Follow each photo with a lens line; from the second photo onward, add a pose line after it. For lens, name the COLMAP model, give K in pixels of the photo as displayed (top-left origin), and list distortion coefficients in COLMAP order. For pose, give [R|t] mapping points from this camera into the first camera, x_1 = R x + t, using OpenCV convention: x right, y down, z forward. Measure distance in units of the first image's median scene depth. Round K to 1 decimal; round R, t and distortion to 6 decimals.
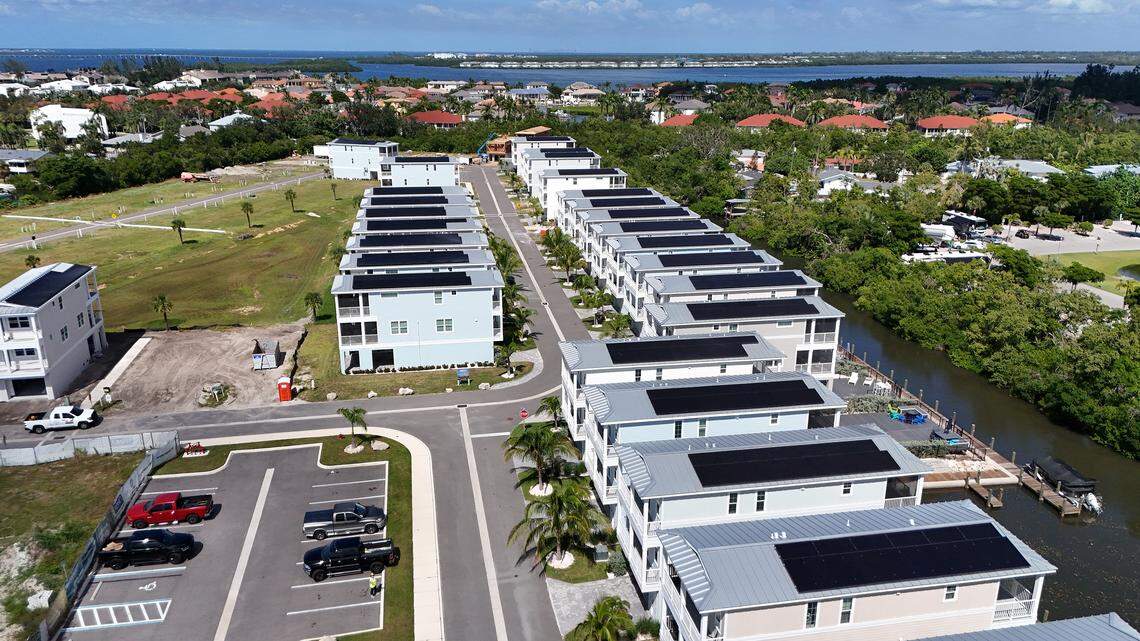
lens RADIAL K [[855.5, 0, 571.1], [0, 855.5, 315.3], [0, 0, 1]] dist [0.043872, -0.010736]
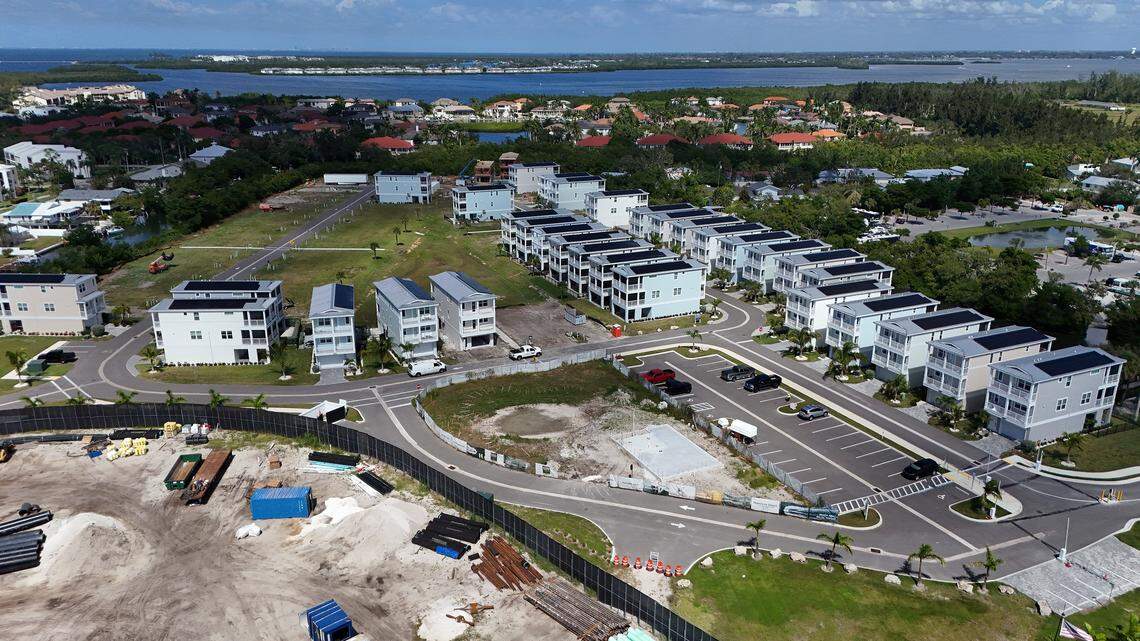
lens RADIAL K [[855.5, 0, 569.3], [0, 855.5, 324.4], [0, 0, 1]] dist [0.043872, -0.010736]
pose [[0.967910, -0.078696, 0.238658, -0.781961], [0.075784, 0.996895, 0.021370, 0.024303], [-0.239599, -0.002598, 0.970868, -0.658752]]
